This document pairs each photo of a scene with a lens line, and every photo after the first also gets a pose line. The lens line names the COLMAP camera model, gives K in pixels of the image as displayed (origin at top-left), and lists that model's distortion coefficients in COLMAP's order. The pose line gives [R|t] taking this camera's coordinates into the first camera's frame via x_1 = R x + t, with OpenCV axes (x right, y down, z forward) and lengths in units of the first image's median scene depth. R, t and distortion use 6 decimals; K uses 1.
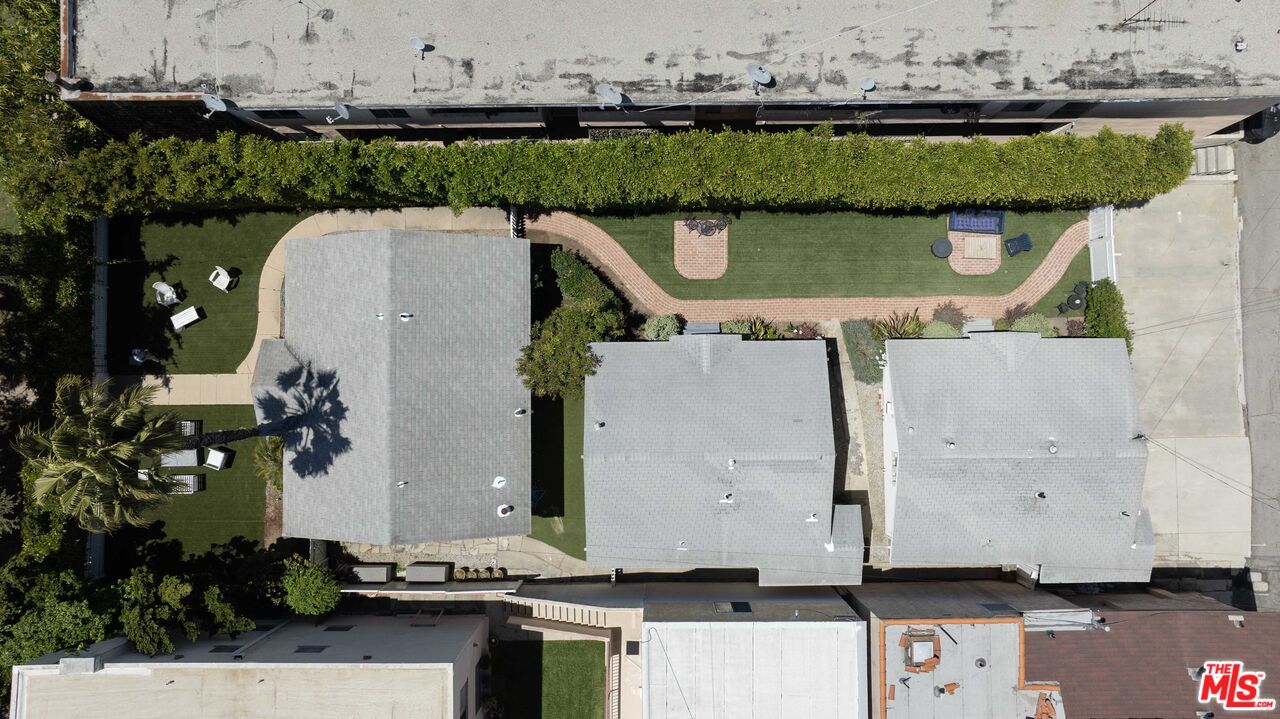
lens RADIAL K [[907.1, 0, 640.0], [0, 907.1, 359.5], [0, 0, 1]] dist [-0.033786, 0.045933]
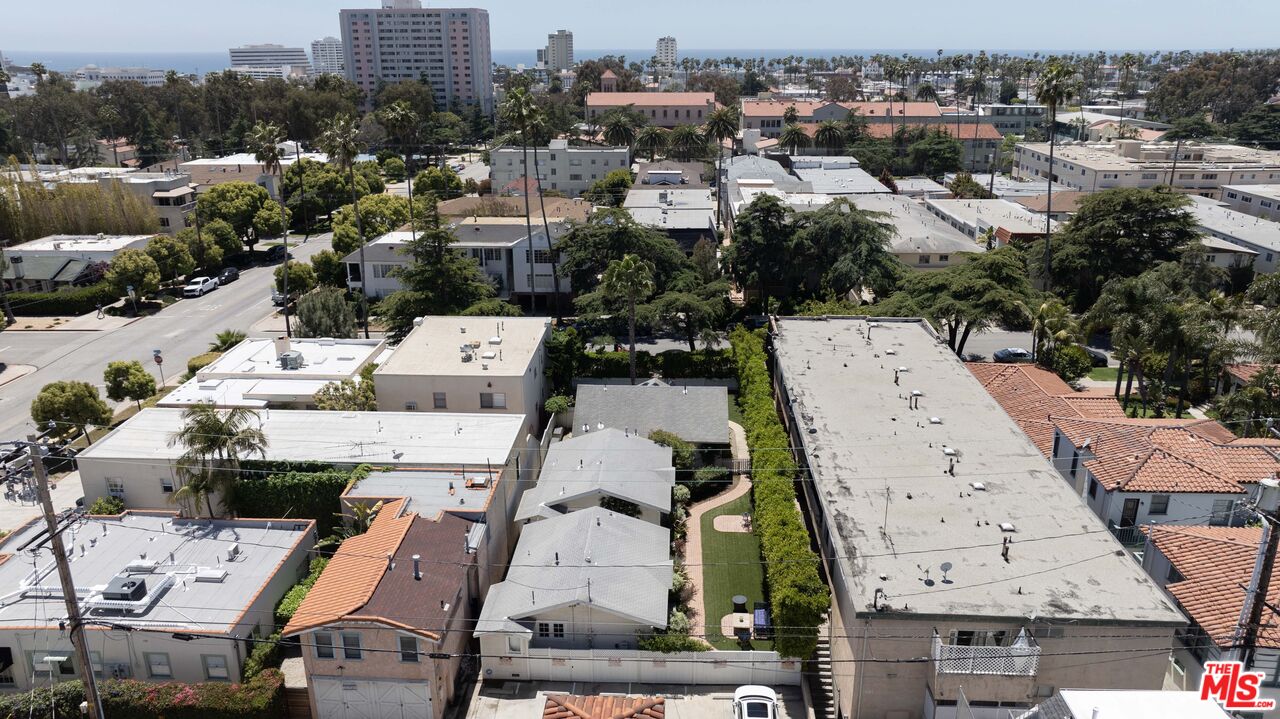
lens RADIAL K [[908.6, 0, 640.0], [0, 908.6, 359.5], [0, 0, 1]] dist [-0.000368, -0.004776]
pose [[-0.052206, 0.336641, -0.940185, 1.797988], [-0.997473, 0.027850, 0.065359, -0.089247], [0.048186, 0.941221, 0.334337, 0.249052]]
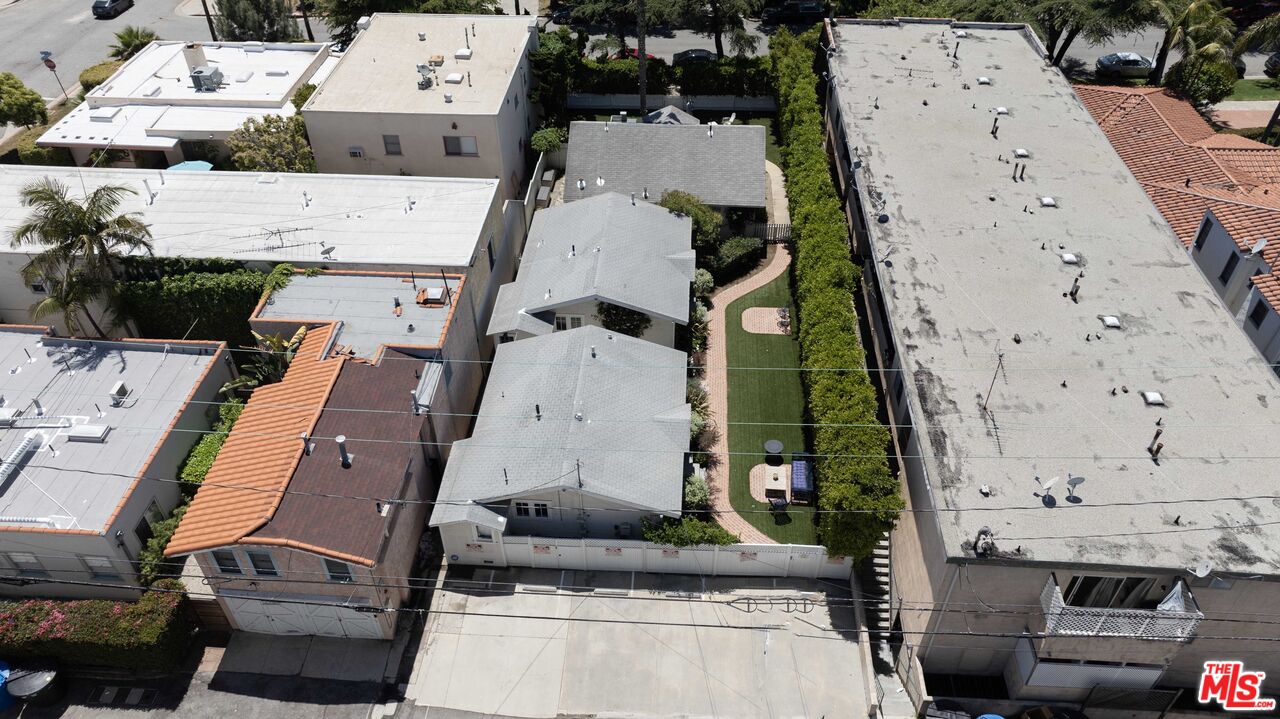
lens RADIAL K [[907.1, 0, 640.0], [0, 907.1, 359.5], [0, 0, 1]] dist [-0.033786, 0.045933]
pose [[-0.068888, 0.660123, -0.747992, 1.289827], [-0.996413, -0.008587, 0.084188, -0.067023], [0.049151, 0.751109, 0.658346, 0.264619]]
